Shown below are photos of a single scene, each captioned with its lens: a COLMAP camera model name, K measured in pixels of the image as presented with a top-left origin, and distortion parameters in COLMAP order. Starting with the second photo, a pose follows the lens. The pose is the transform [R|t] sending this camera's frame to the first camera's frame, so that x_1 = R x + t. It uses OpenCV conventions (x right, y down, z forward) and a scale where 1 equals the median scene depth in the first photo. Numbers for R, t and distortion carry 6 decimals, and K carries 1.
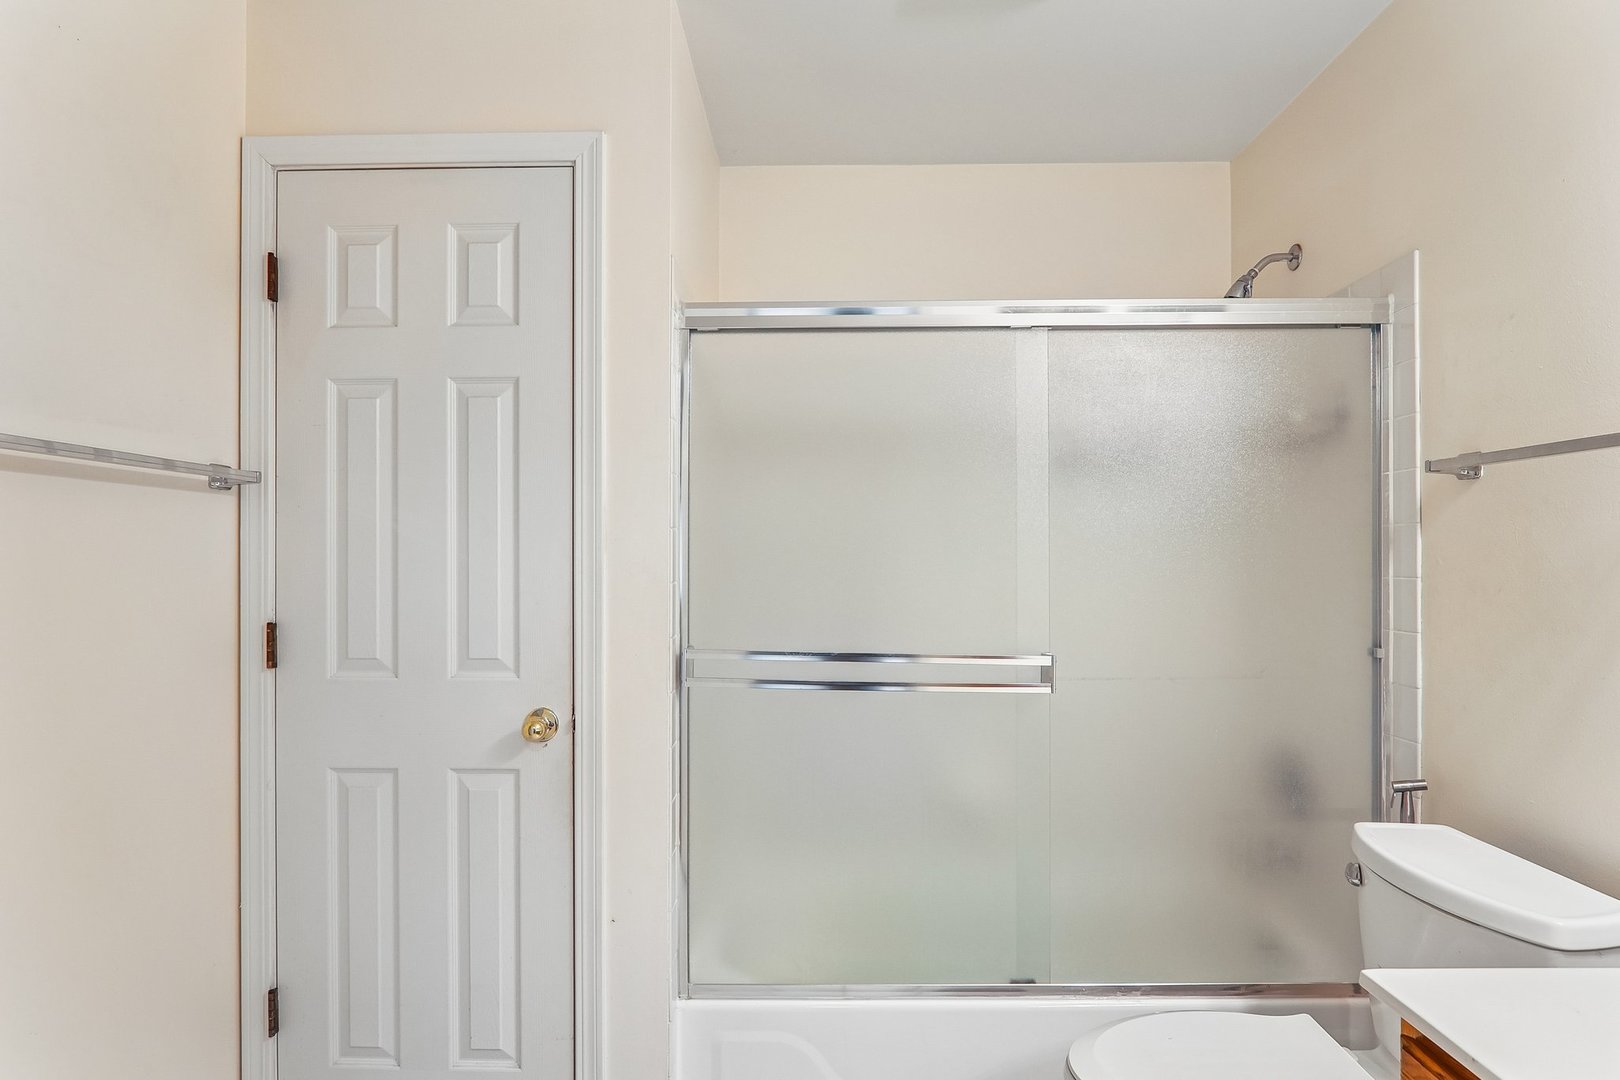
lens RADIAL K [[859.2, 0, 810.4], [0, 859.2, 557.6], [0, 0, 1]] dist [-0.014750, -0.000161]
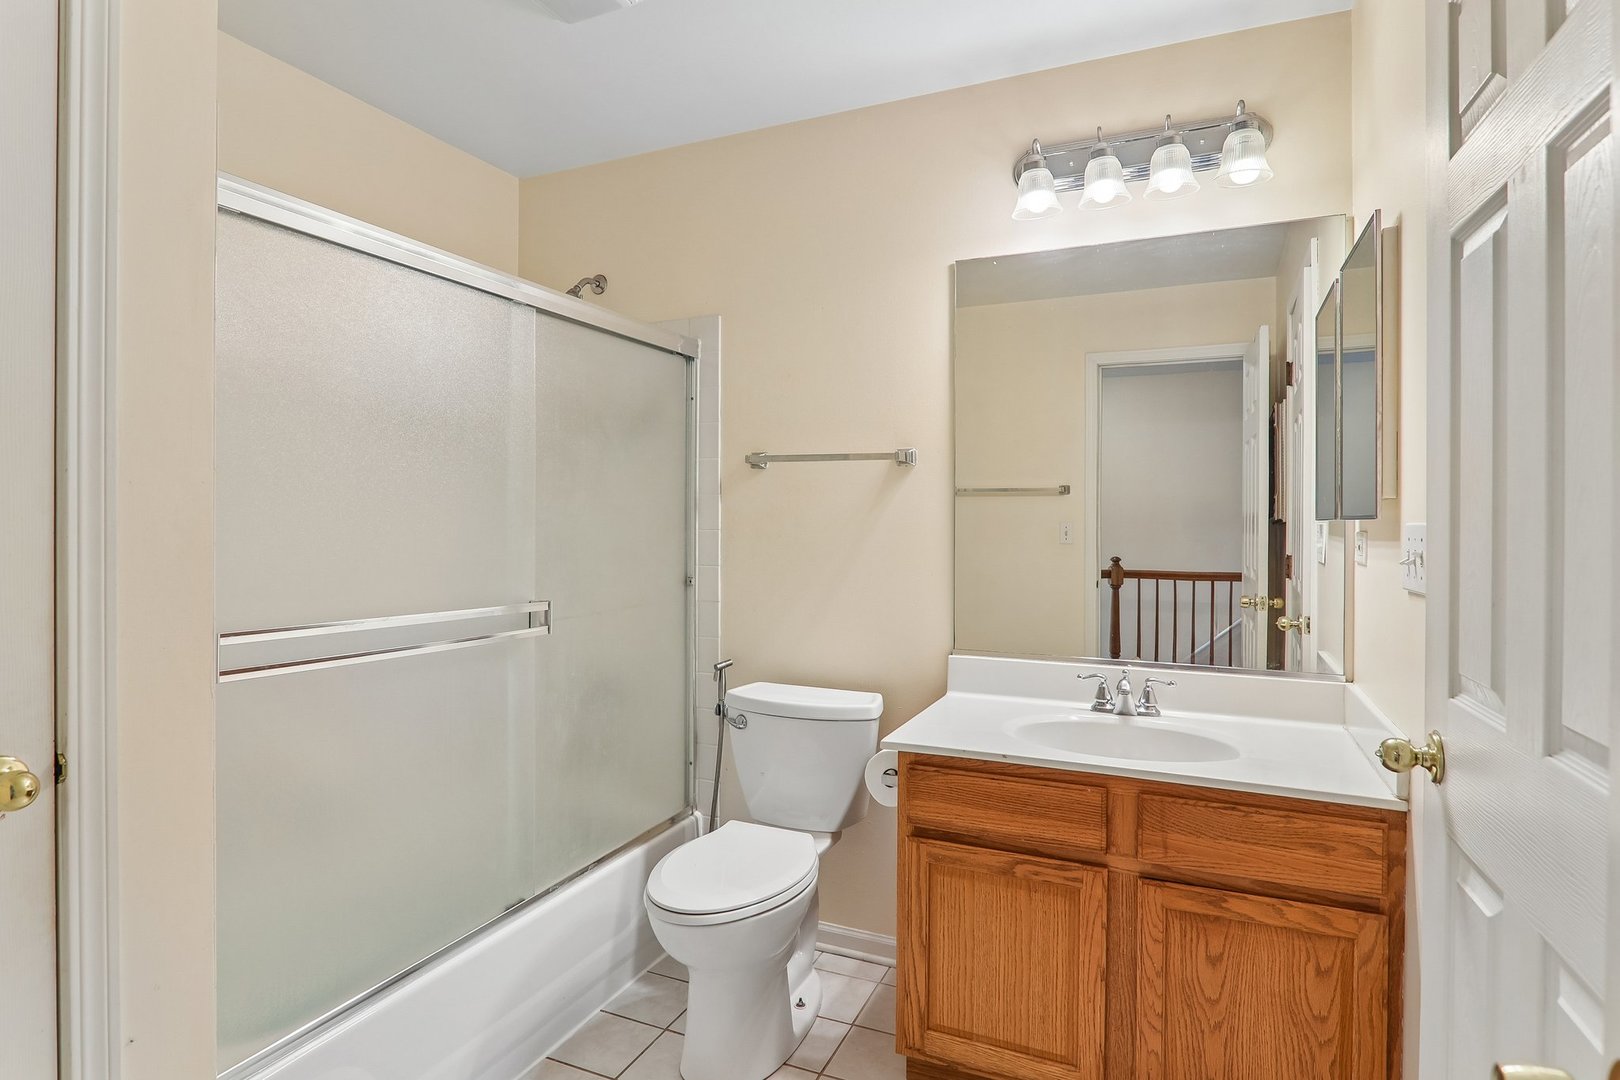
lens RADIAL K [[859.2, 0, 805.2], [0, 859.2, 529.3], [0, 0, 1]] dist [-0.014750, -0.000161]
pose [[0.400970, -0.008499, 0.916052, -0.616416], [-0.007961, 0.999887, 0.012762, 0.001133], [-0.916056, -0.012410, 0.400857, 0.230545]]
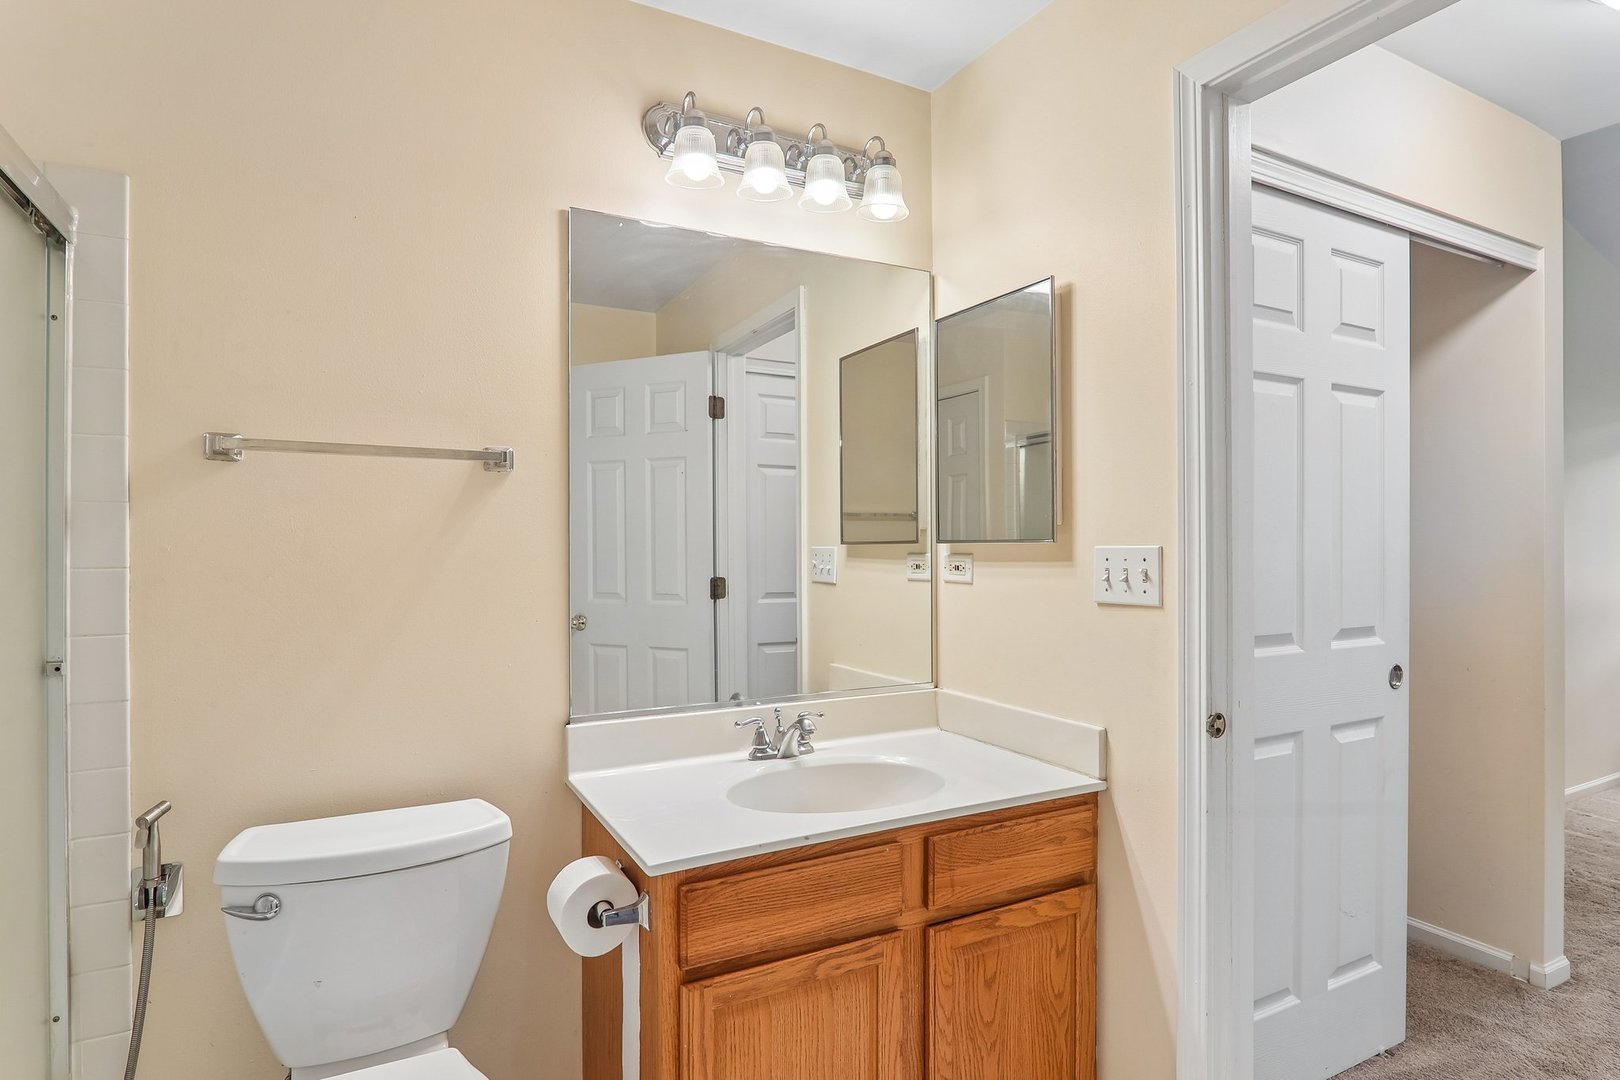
lens RADIAL K [[859.2, 0, 811.9], [0, 859.2, 540.0], [0, 0, 1]] dist [-0.014750, -0.000161]
pose [[-0.489569, 0.003885, 0.871956, -0.328593], [-0.001460, 0.999985, -0.005275, -0.000755], [-0.871963, -0.003855, -0.489556, 0.793236]]
